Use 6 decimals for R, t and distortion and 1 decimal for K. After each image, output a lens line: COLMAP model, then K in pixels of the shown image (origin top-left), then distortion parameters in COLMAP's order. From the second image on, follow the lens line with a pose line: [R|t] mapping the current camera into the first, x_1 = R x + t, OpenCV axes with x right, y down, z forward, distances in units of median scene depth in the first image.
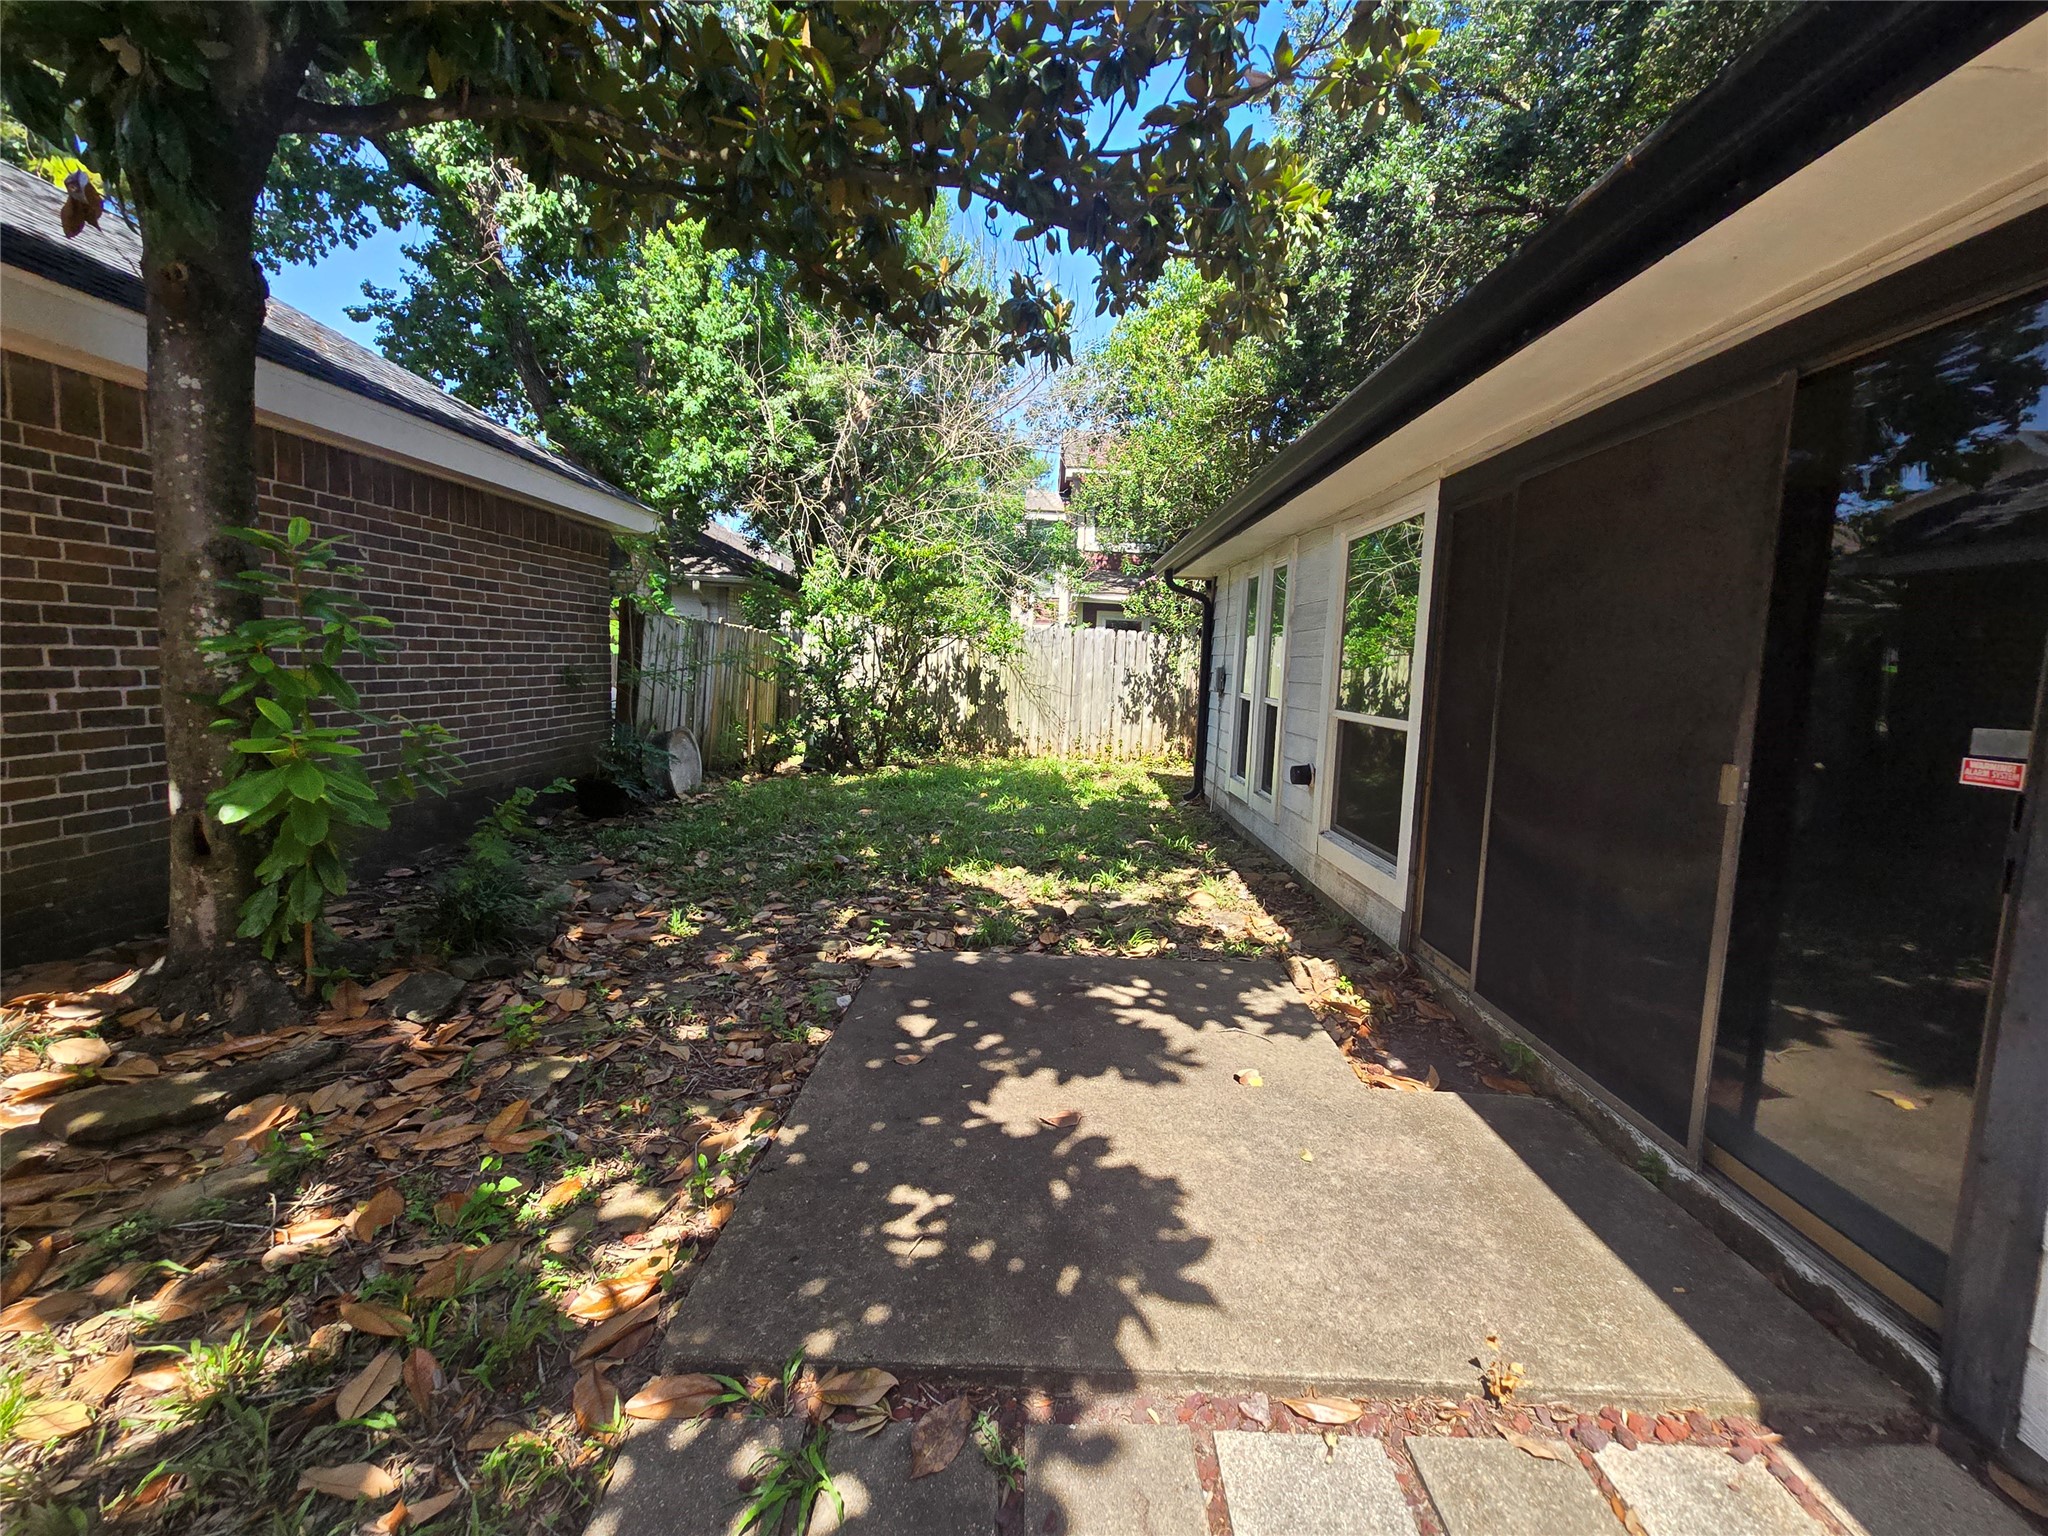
lens RADIAL K [[899.0, 0, 1050.0], [0, 899.0, 764.9], [0, 0, 1]] dist [0.003540, 0.000923]
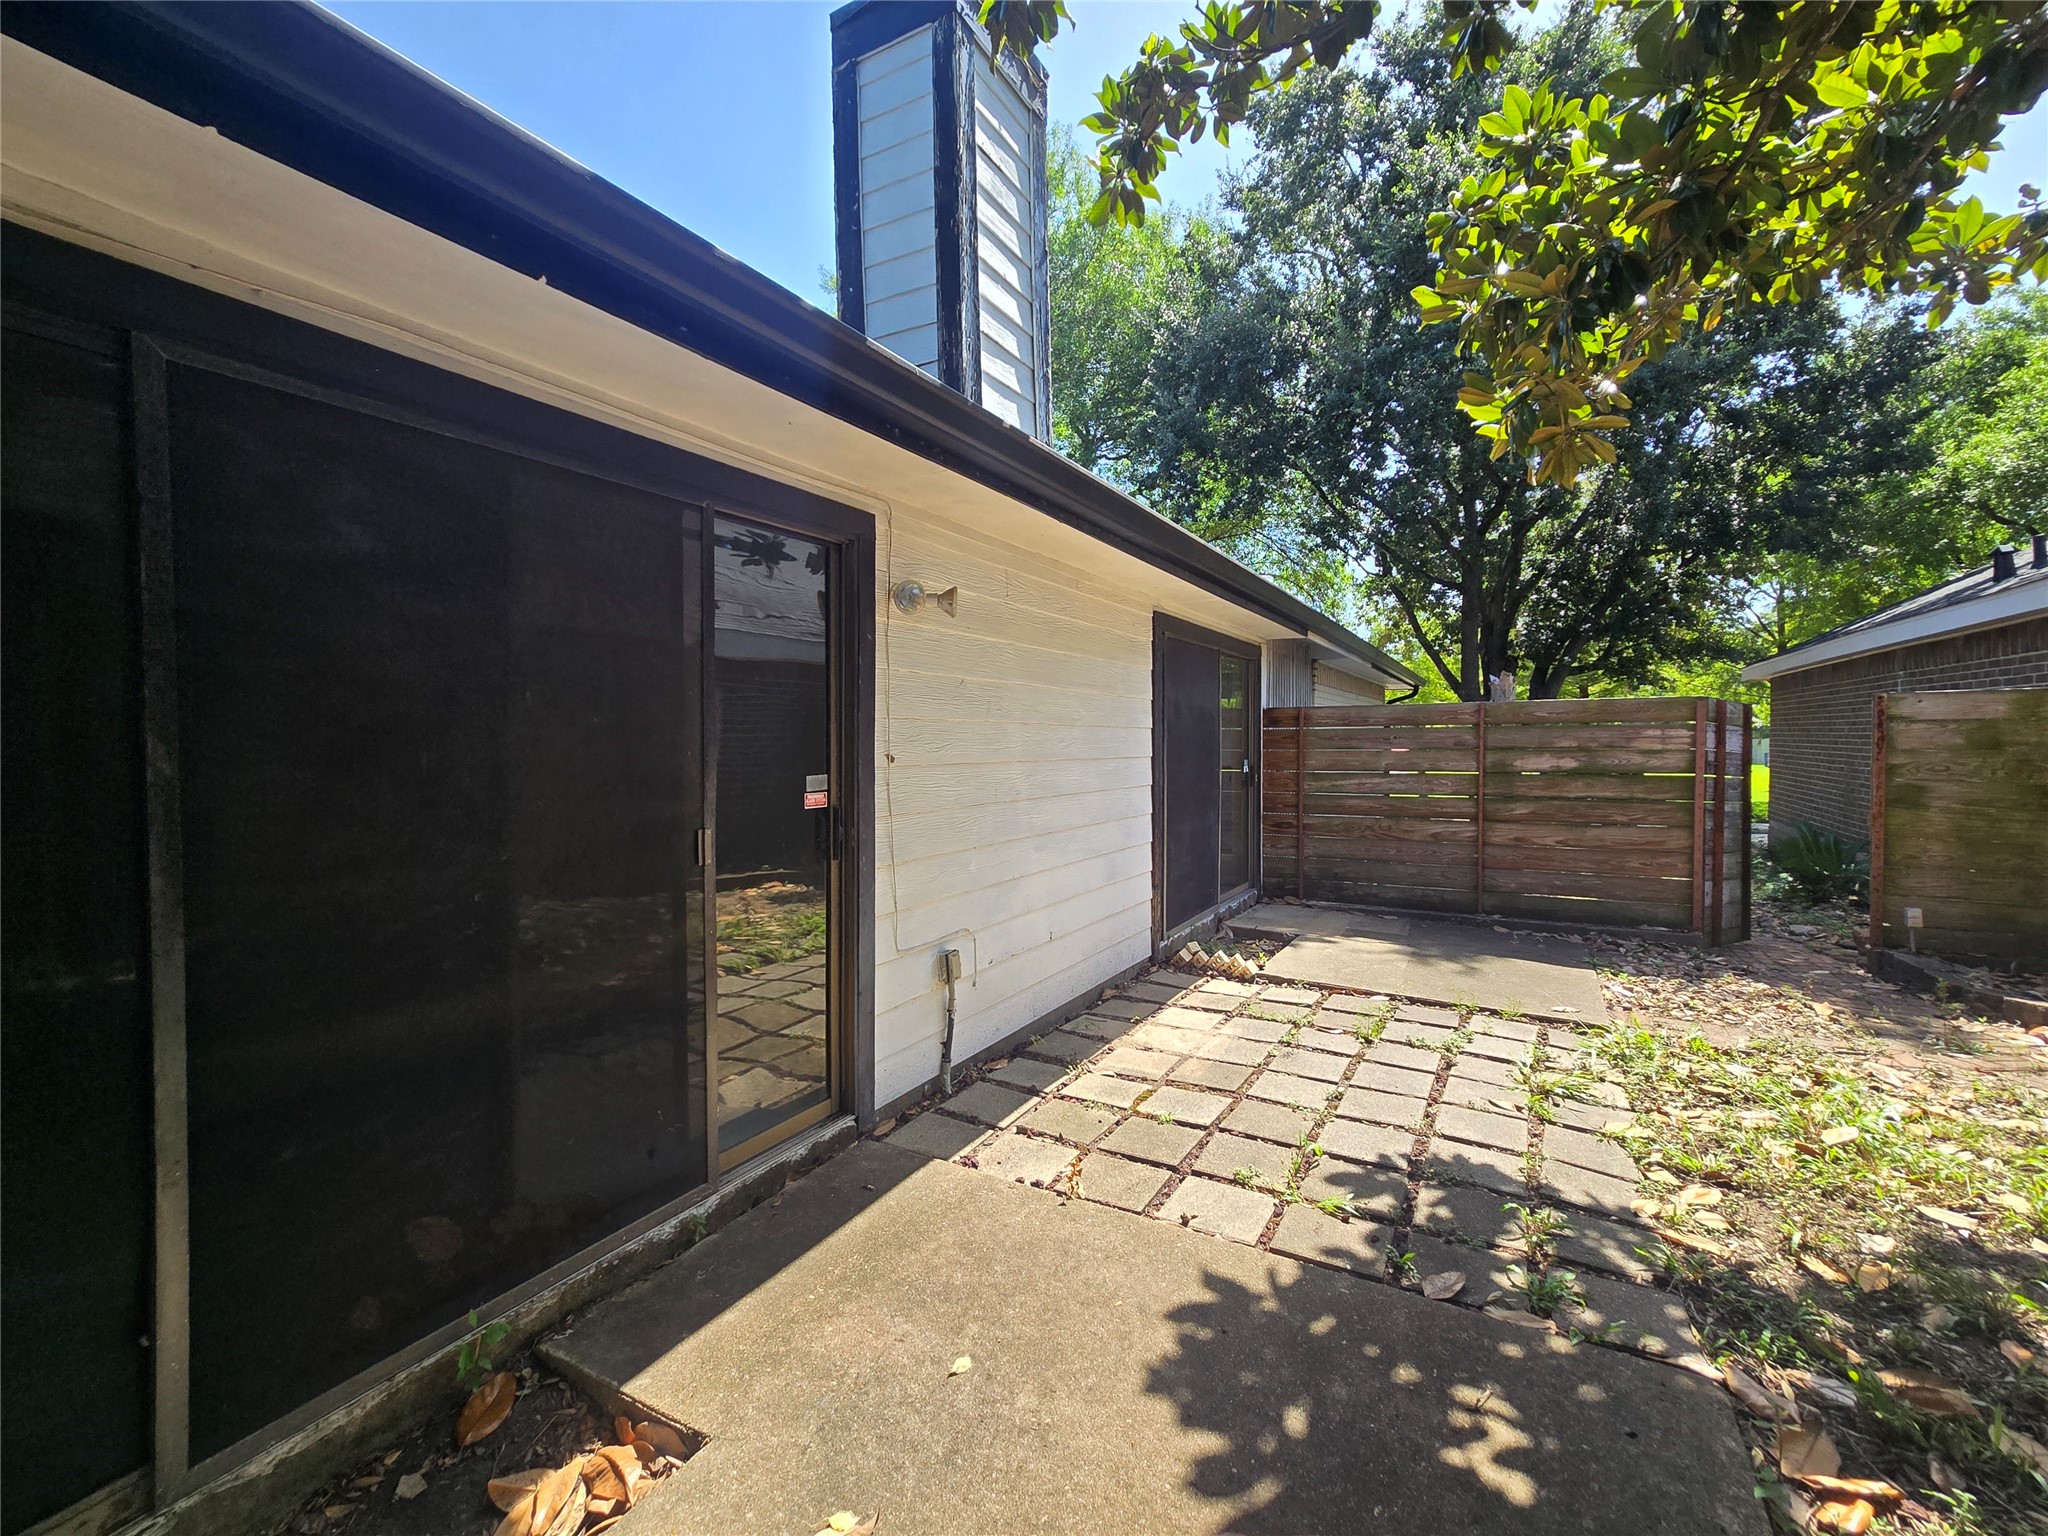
lens RADIAL K [[916.1, 0, 1012.9], [0, 916.1, 760.1], [0, 0, 1]] dist [-0.002634, 0.006785]
pose [[-0.863944, -0.051189, 0.500979, -0.043689], [0.025764, 0.989025, 0.145488, -0.069452], [-0.502928, 0.138601, -0.853143, 0.503319]]
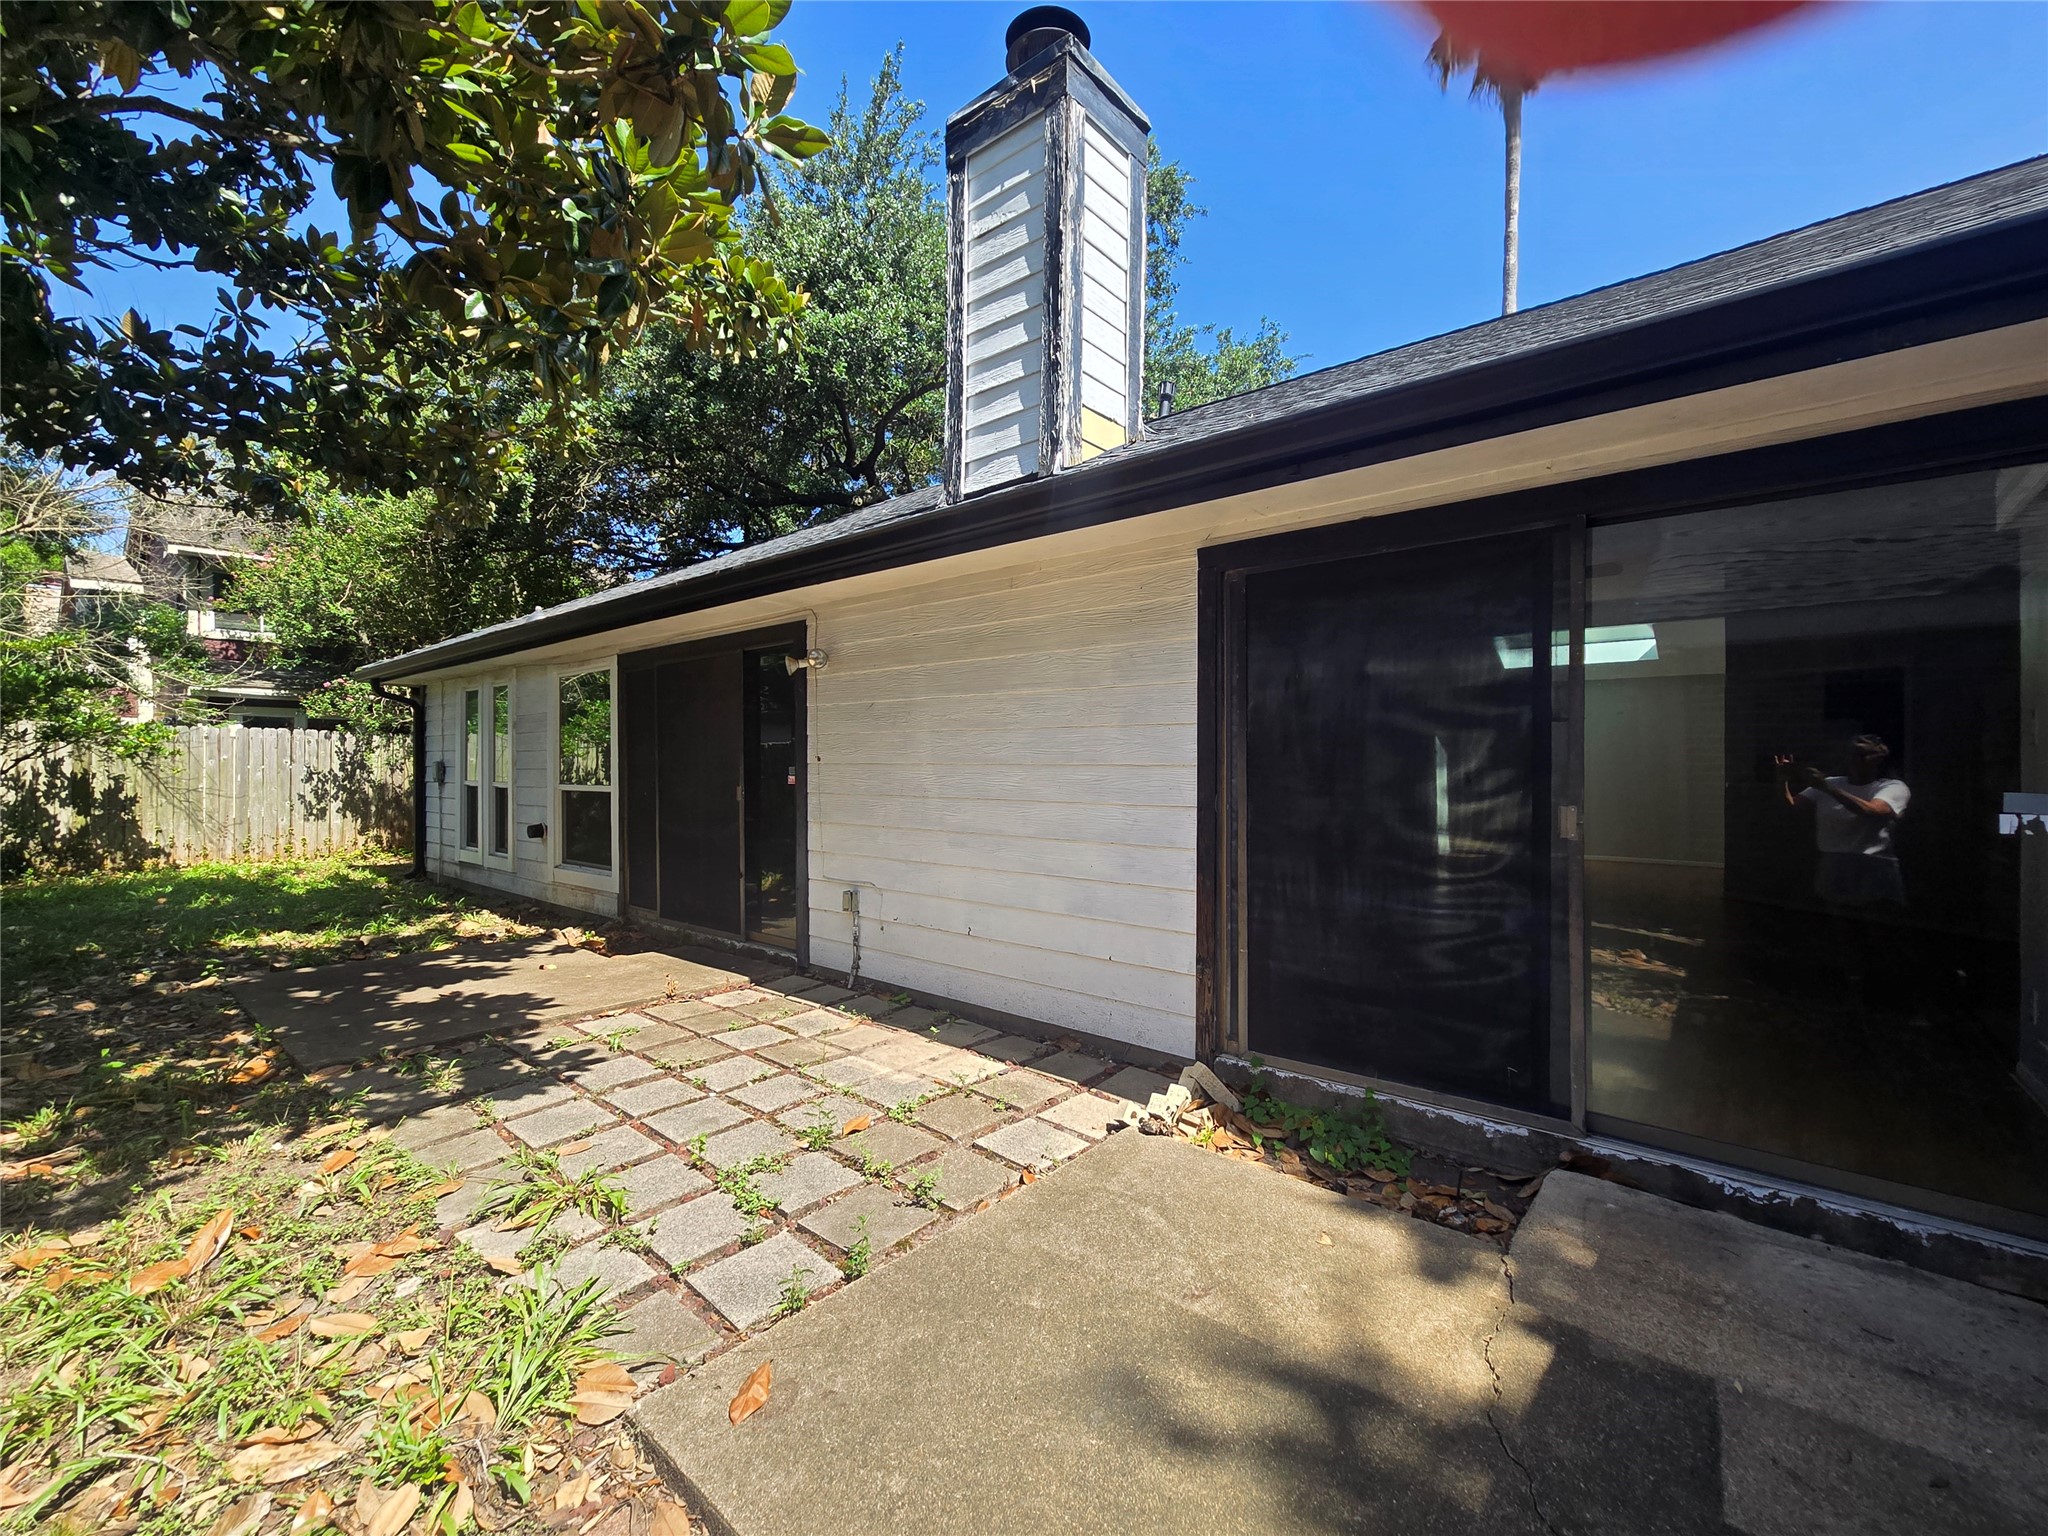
lens RADIAL K [[880.9, 0, 1047.3], [0, 880.9, 767.8], [0, 0, 1]] dist [-0.008812, 0.005049]
pose [[0.653222, -0.044788, 0.755841, -0.182854], [0.115003, 0.992536, -0.040575, 0.045746], [-0.748382, 0.113428, 0.653497, -0.409462]]
